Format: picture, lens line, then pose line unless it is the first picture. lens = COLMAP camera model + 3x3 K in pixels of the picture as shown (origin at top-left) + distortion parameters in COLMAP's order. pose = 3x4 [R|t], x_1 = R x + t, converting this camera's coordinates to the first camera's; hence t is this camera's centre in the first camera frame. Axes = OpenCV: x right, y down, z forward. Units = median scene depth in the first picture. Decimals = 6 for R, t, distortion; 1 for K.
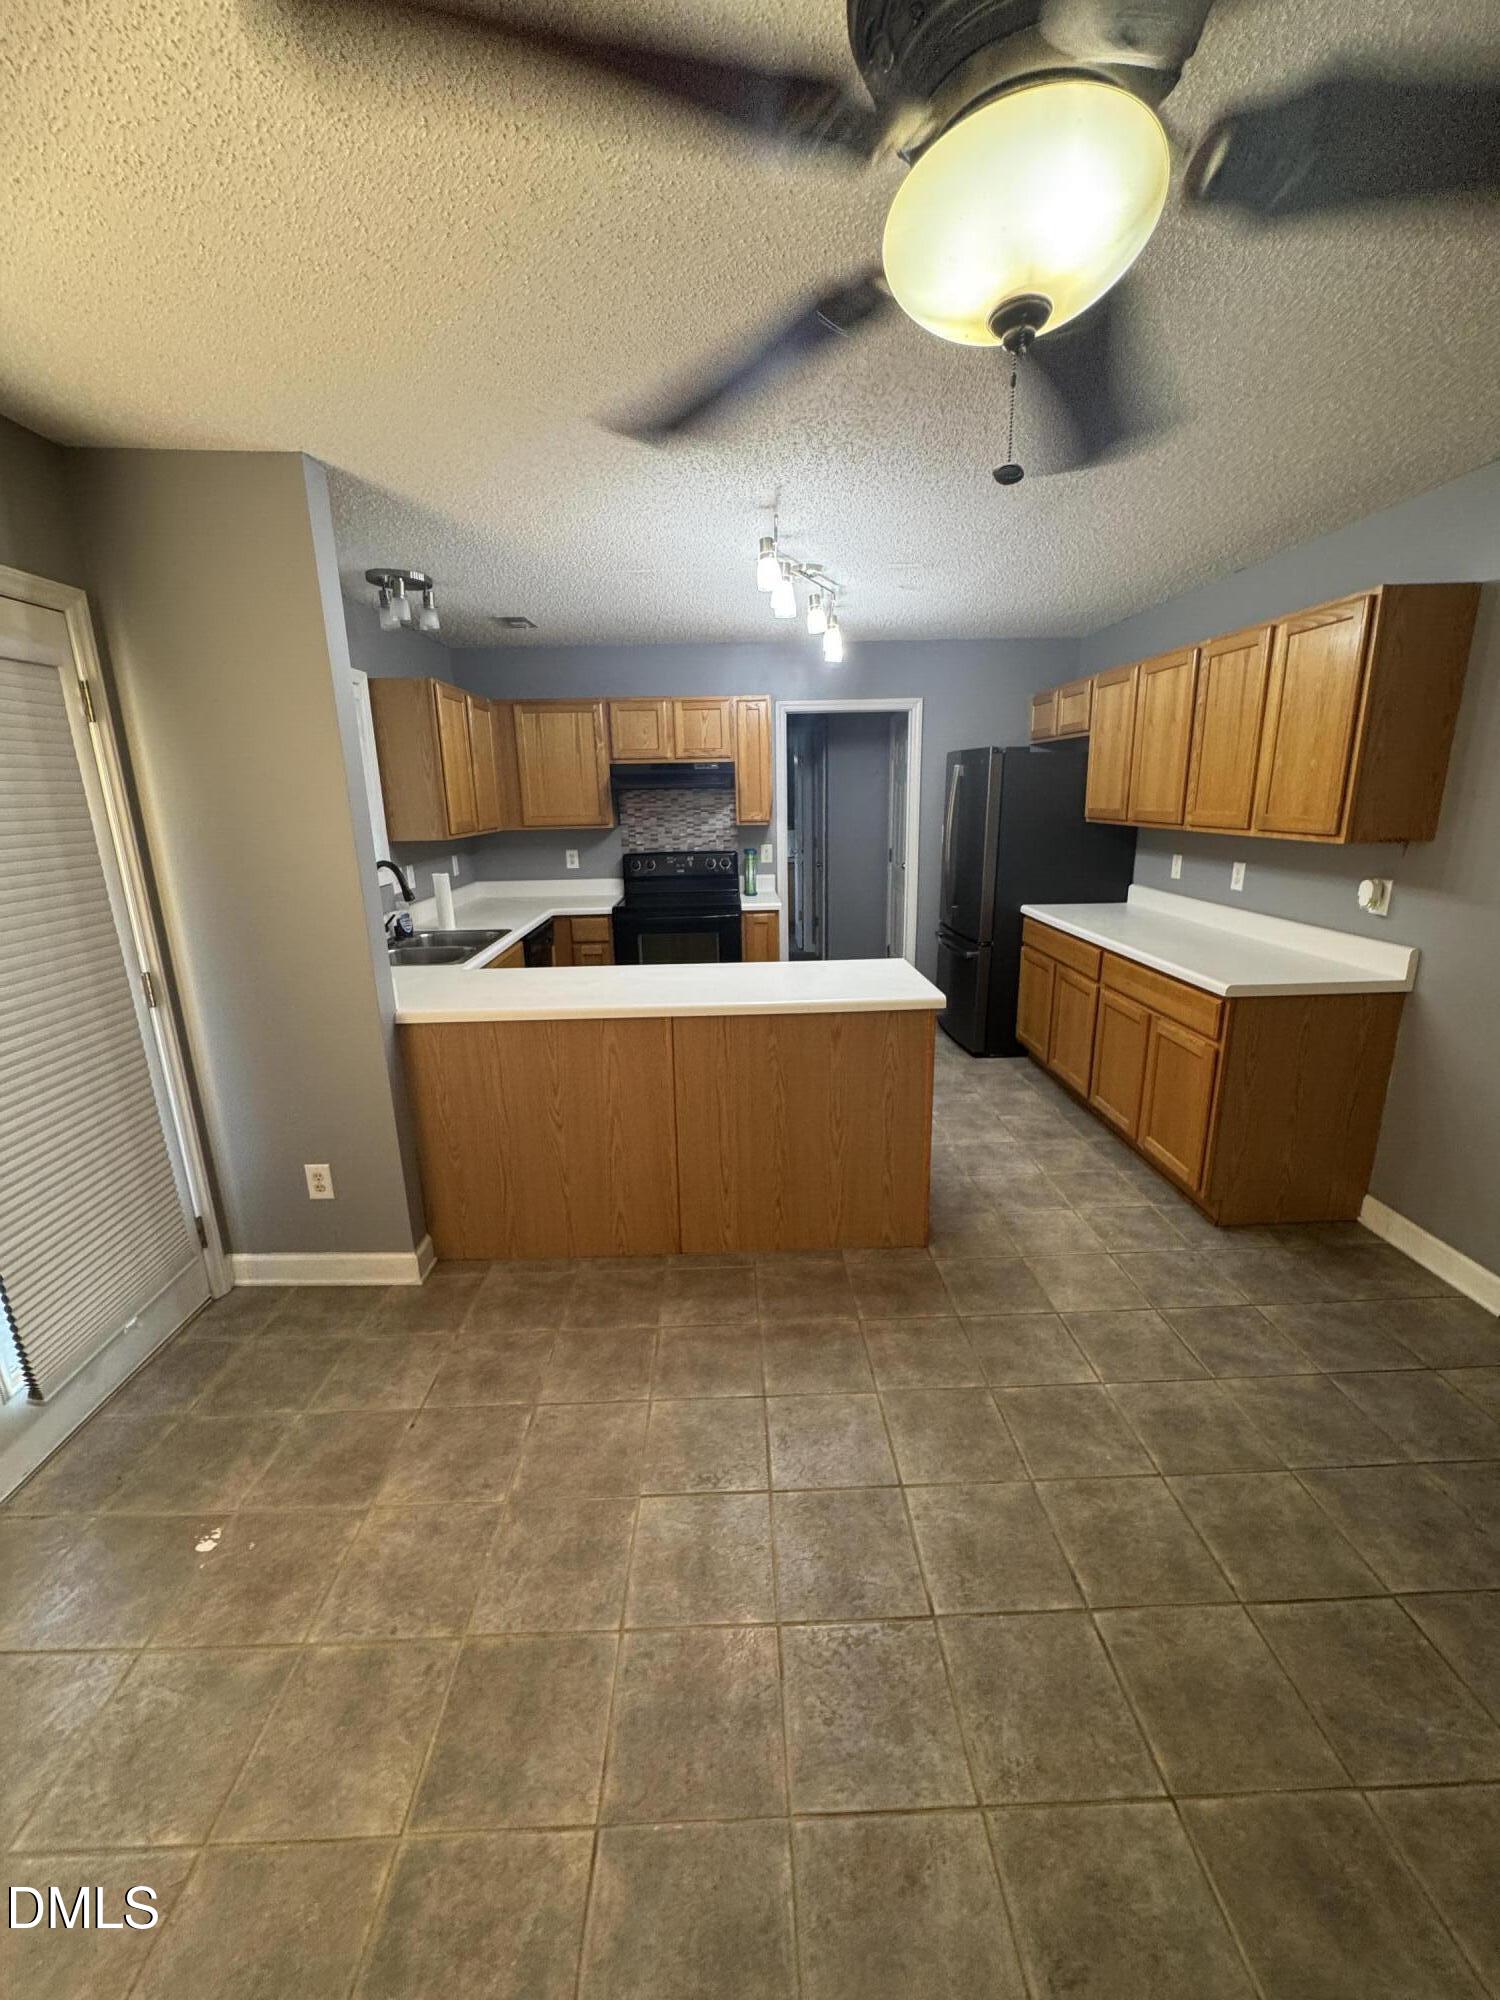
lens RADIAL K [[797.6, 0, 755.9], [0, 797.6, 998.3], [0, 0, 1]] dist [-0.006194, 0.001352]
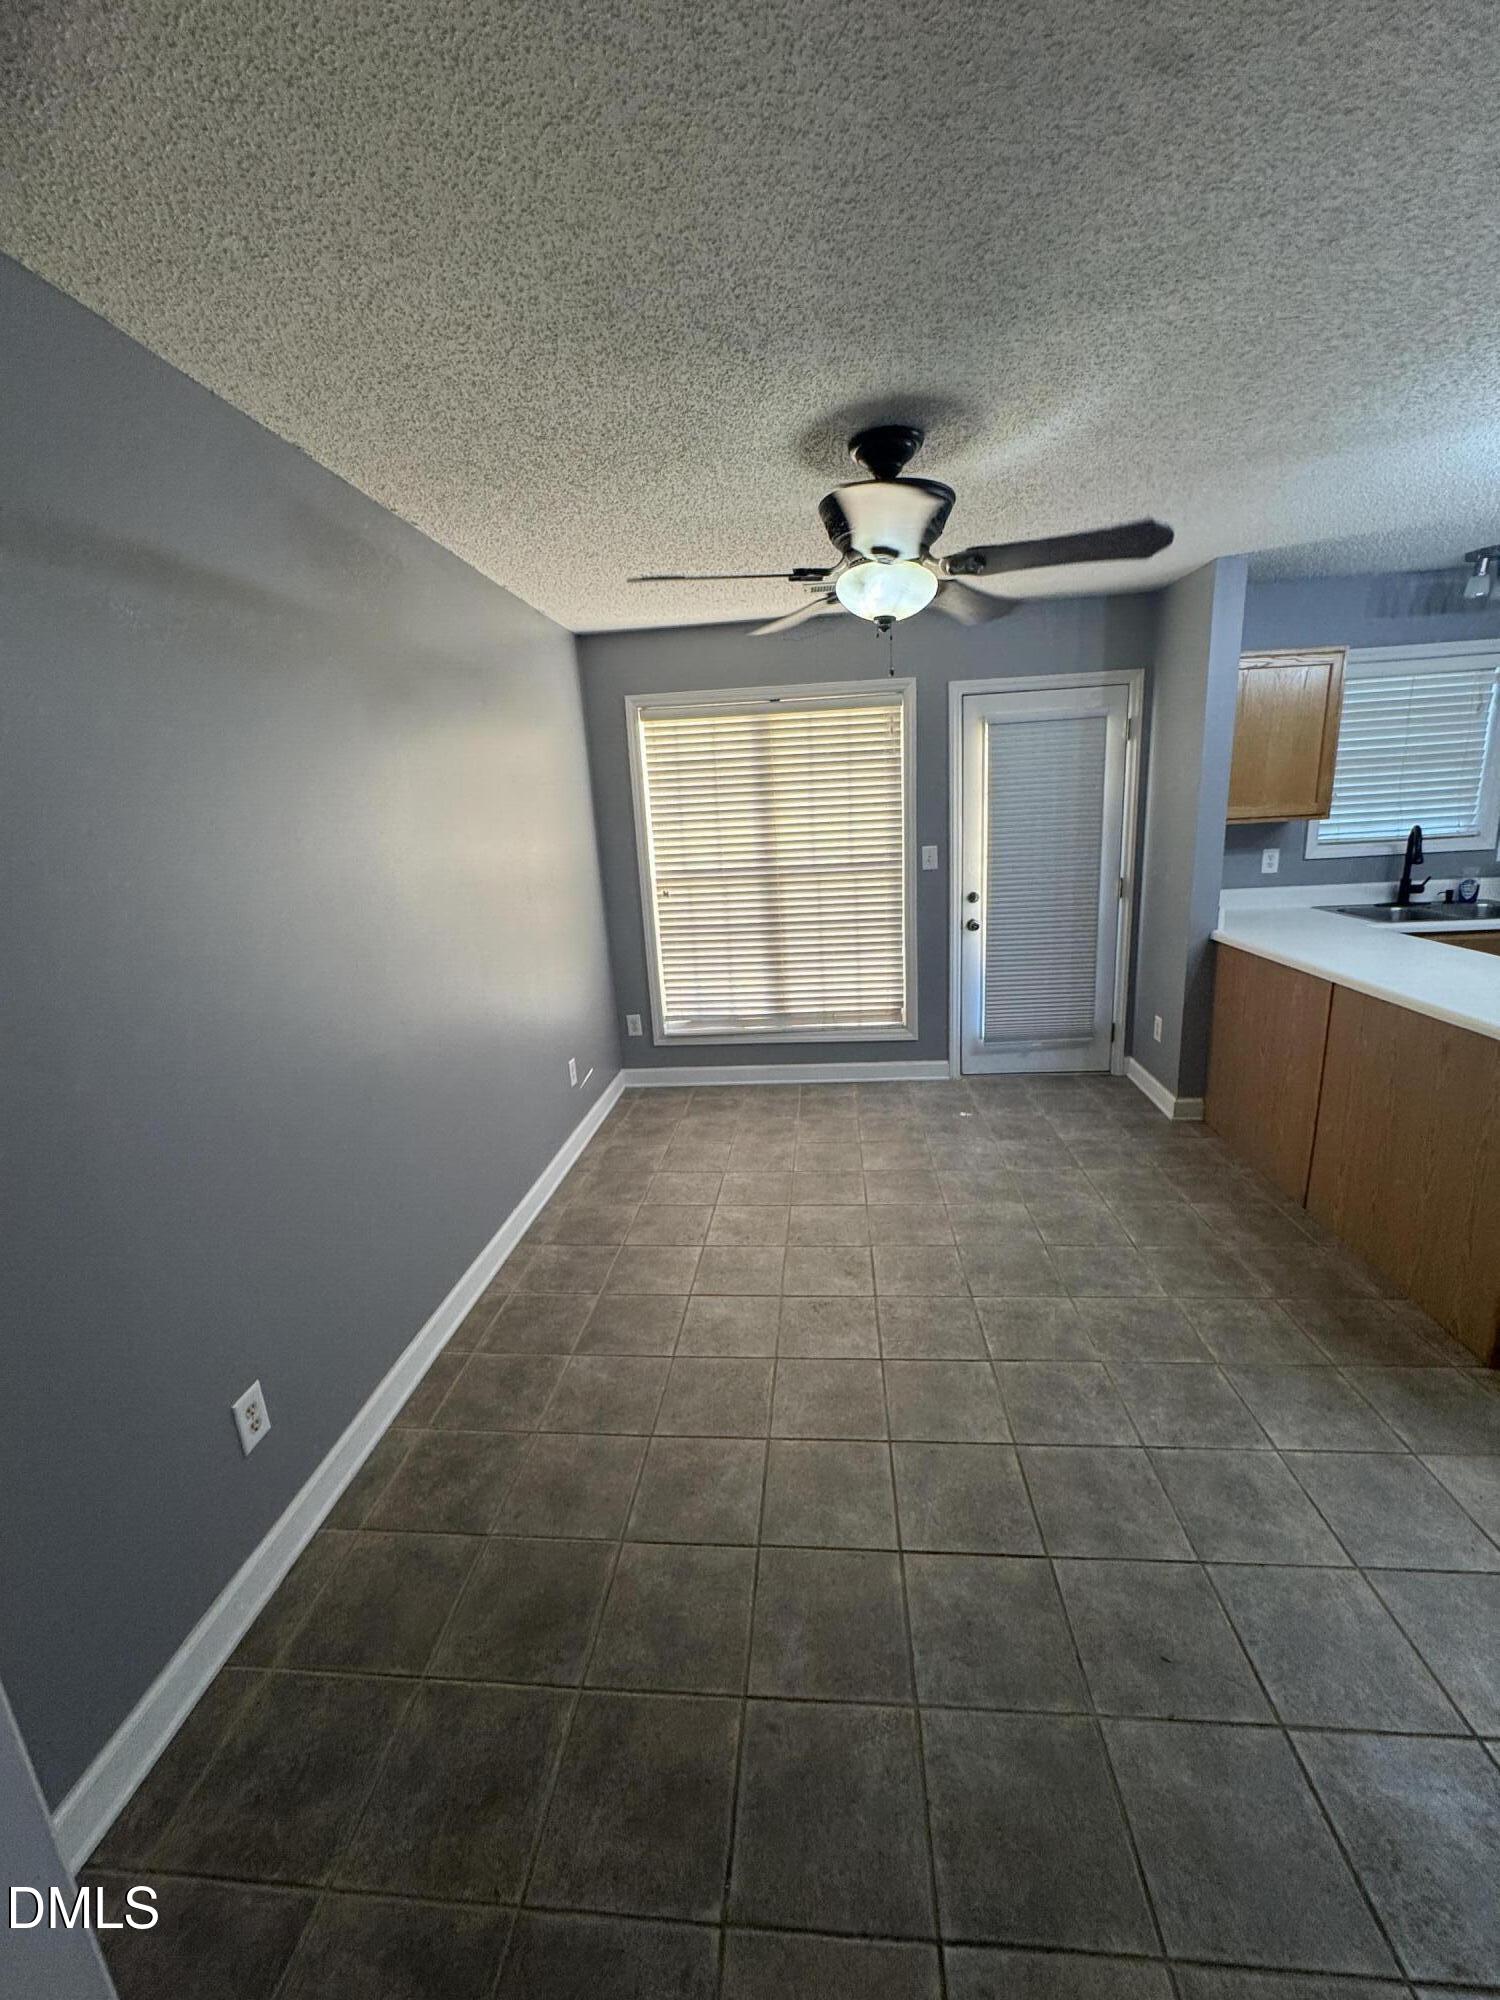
lens RADIAL K [[797.6, 0, 756.0], [0, 797.6, 993.7], [0, 0, 1]] dist [-0.006194, 0.001352]
pose [[-0.110394, 0.253040, -0.961137, 1.099372], [-0.193805, 0.943003, 0.270526, -0.110017], [0.974809, 0.216137, -0.055061, 0.337241]]
